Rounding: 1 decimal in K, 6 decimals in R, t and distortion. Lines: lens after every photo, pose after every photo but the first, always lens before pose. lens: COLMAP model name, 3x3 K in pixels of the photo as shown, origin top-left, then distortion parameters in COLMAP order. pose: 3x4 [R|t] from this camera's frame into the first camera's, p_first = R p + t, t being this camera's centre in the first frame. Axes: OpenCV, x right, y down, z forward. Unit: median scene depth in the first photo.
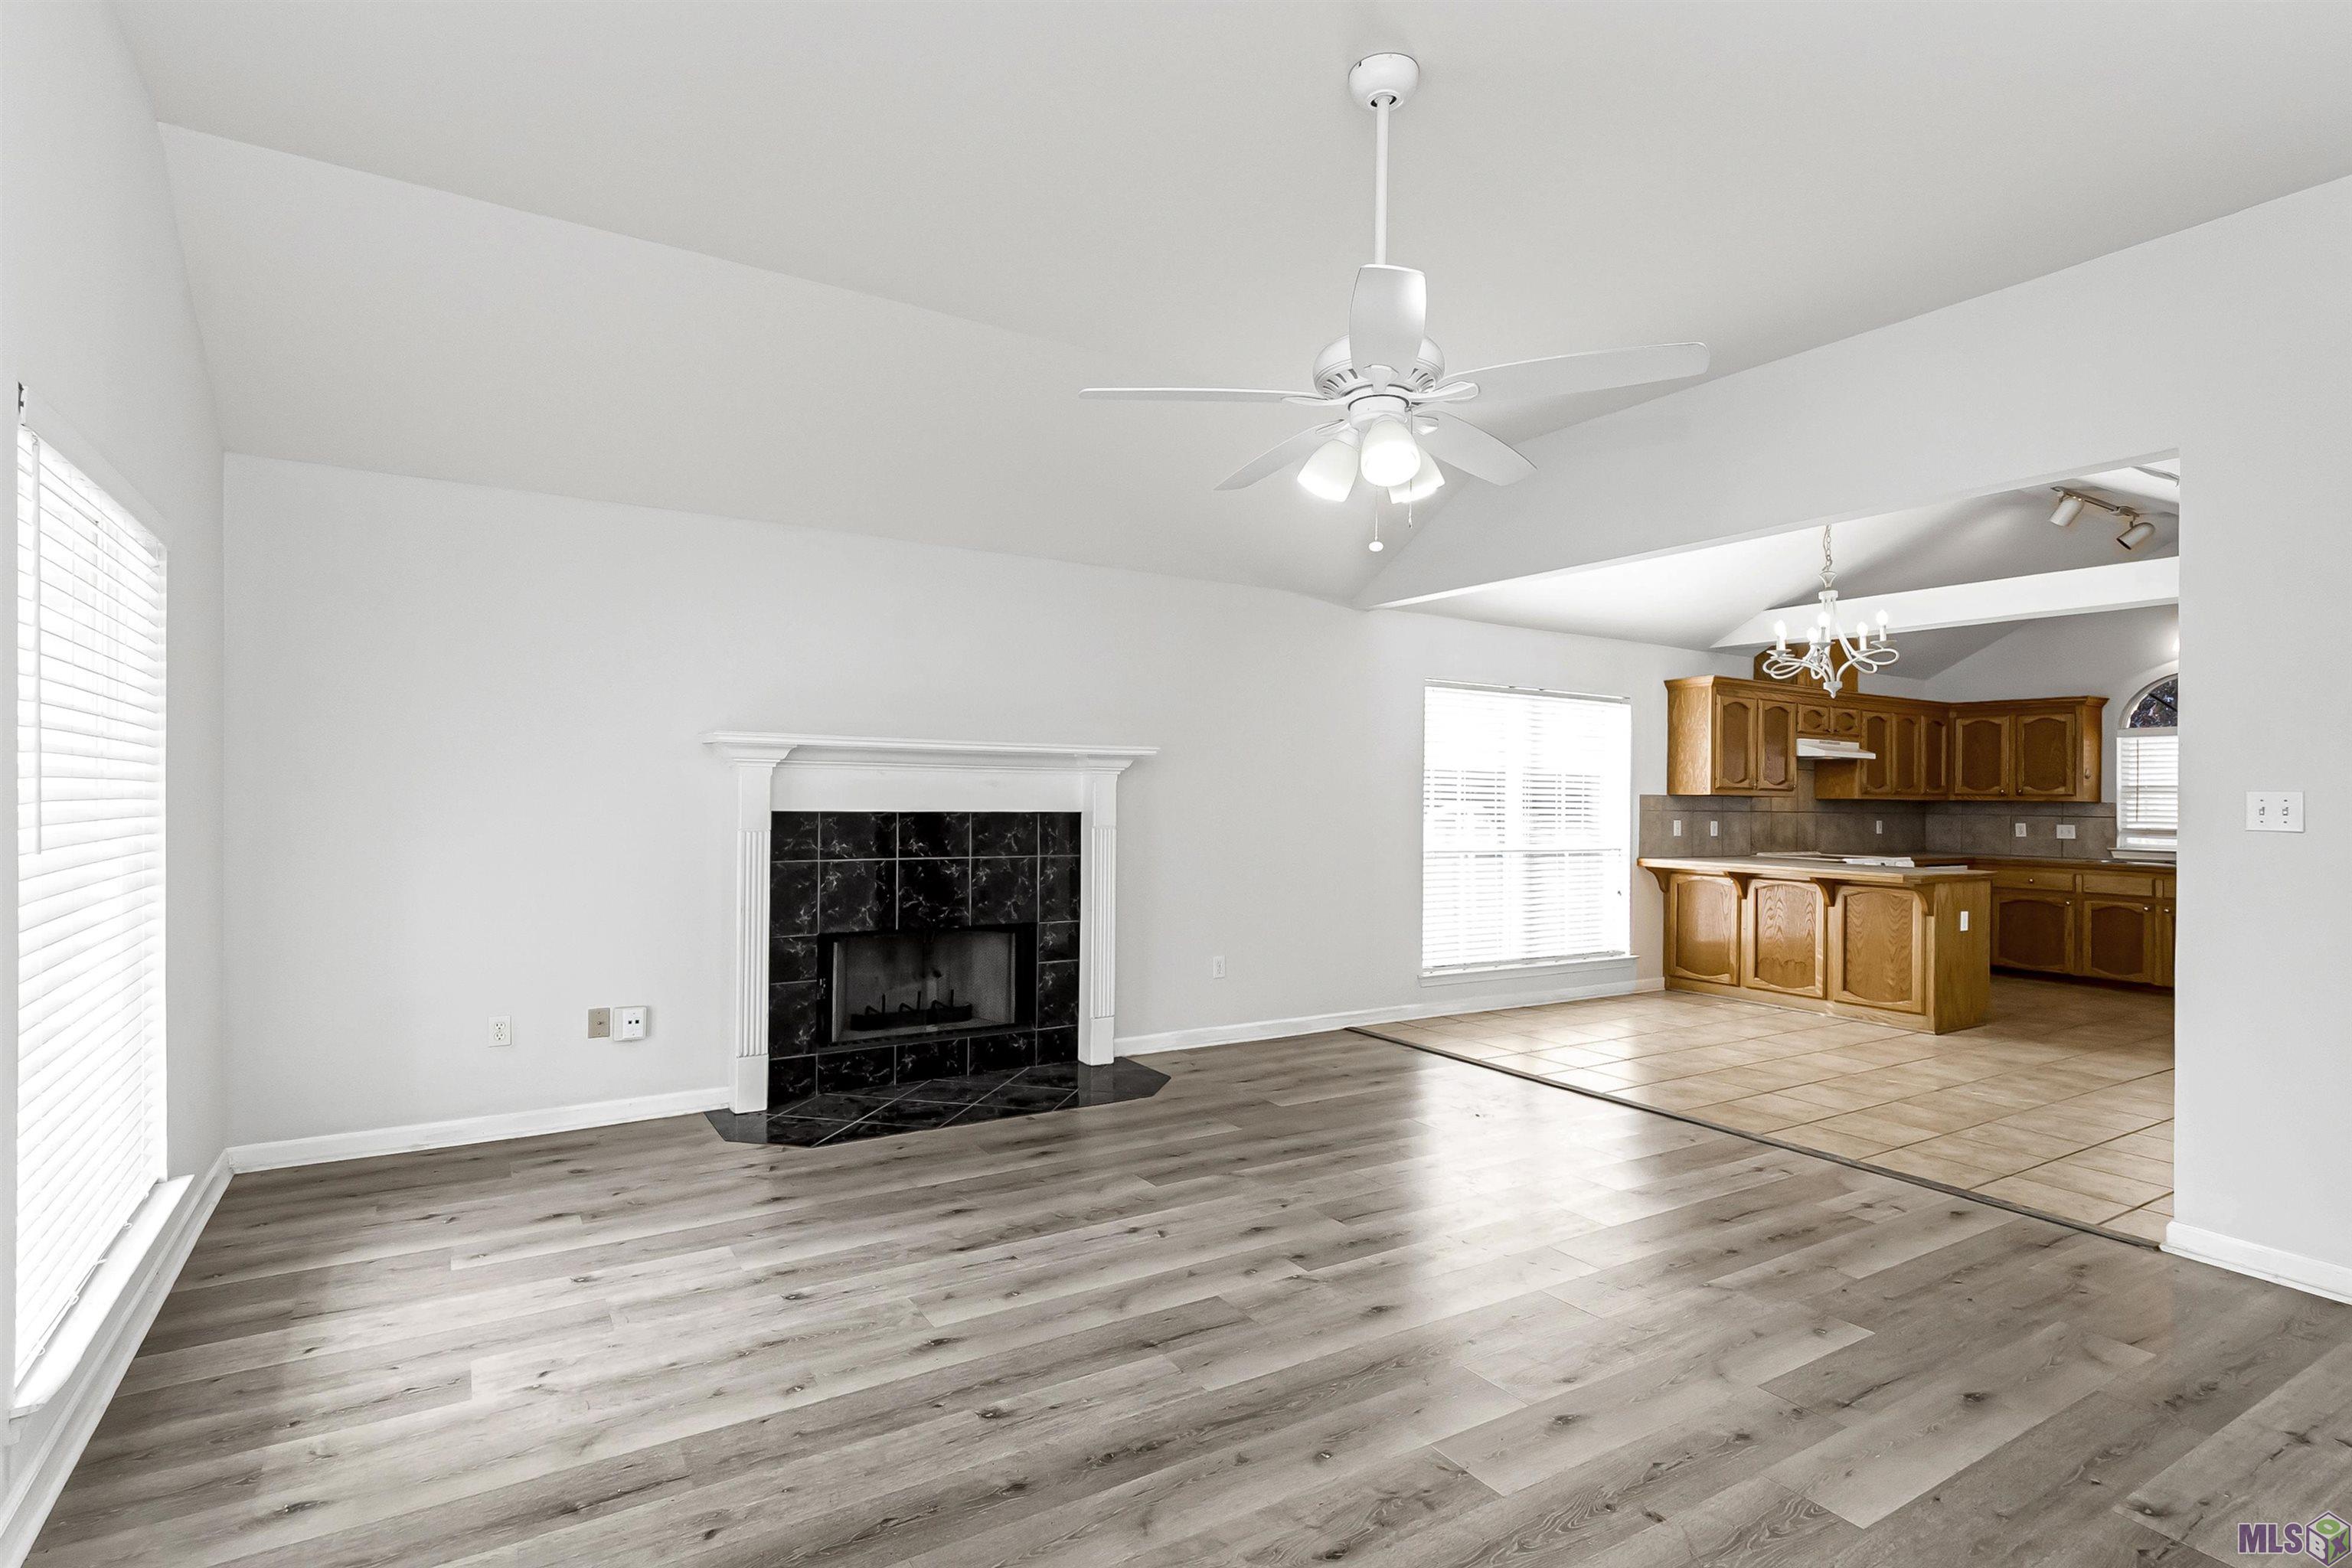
lens RADIAL K [[1008.8, 0, 1174.2], [0, 1008.8, 804.0], [0, 0, 1]] dist [0.004828, -0.000031]
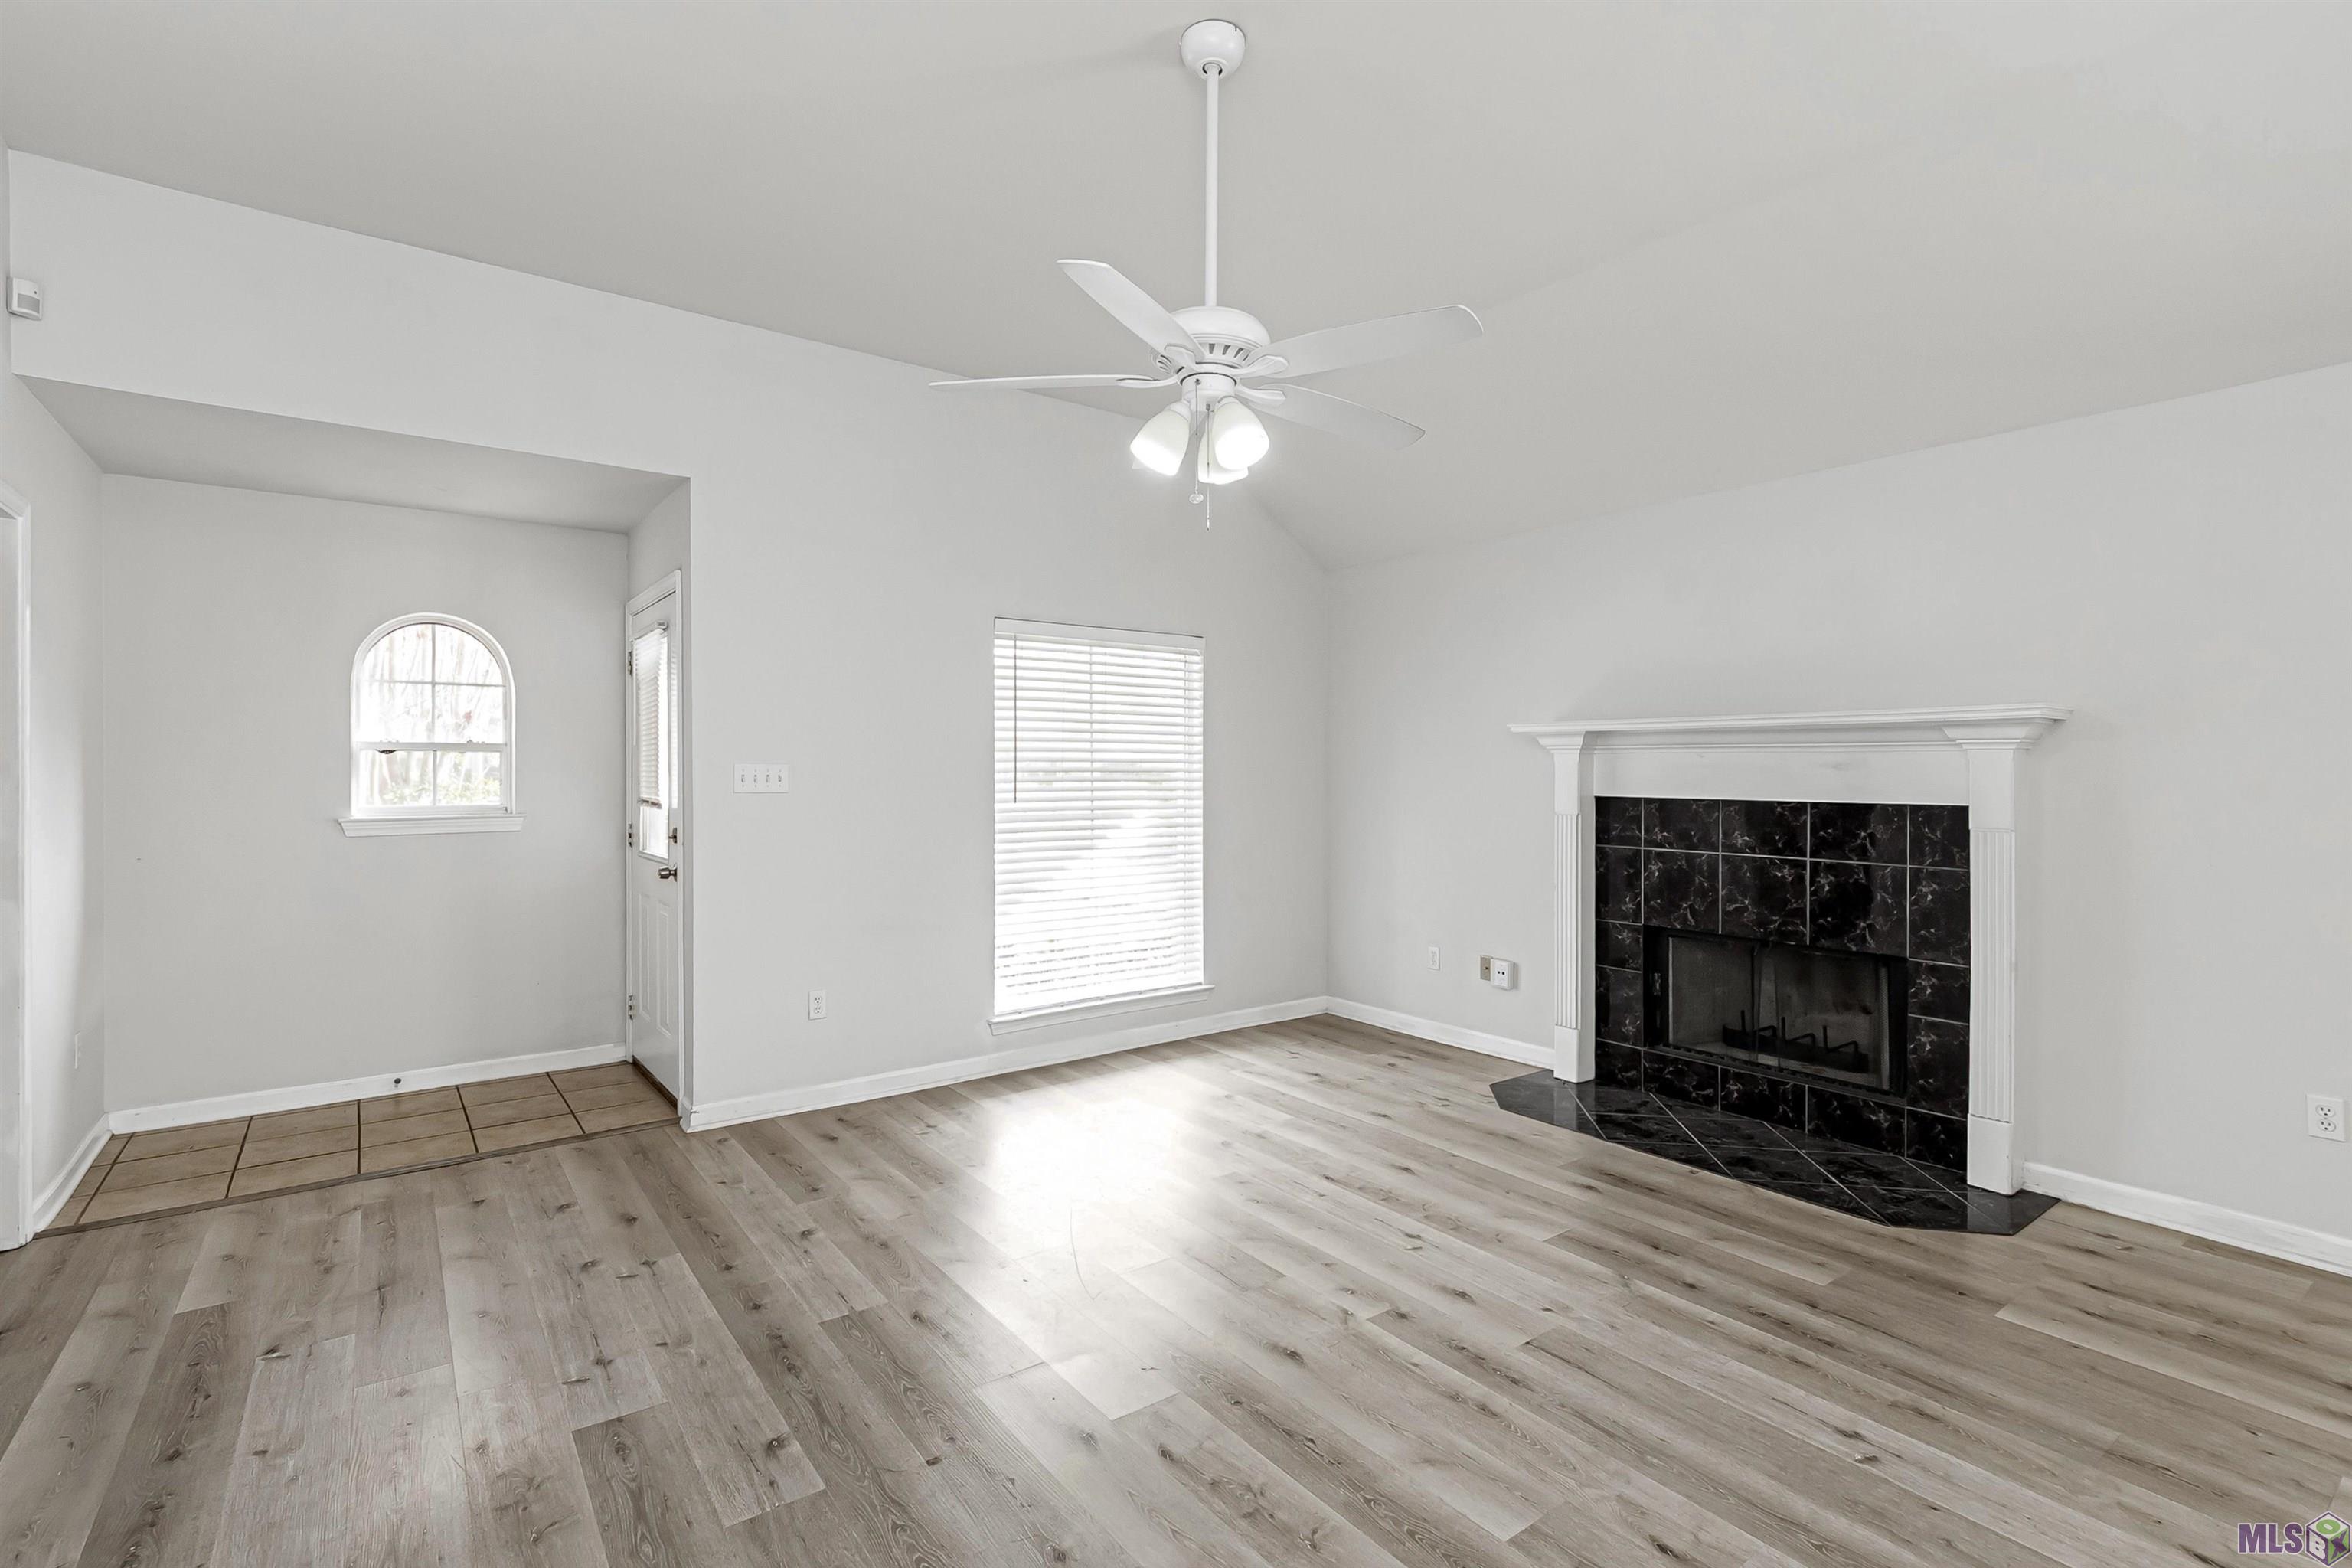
lens RADIAL K [[1086.0, 0, 1172.7], [0, 1086.0, 771.1], [0, 0, 1]] dist [0.000076, -0.000055]
pose [[0.135190, -0.008570, -0.990783, 0.618644], [-0.011987, 0.999875, -0.010284, -0.001757], [0.990747, 0.013267, 0.135070, 0.412272]]
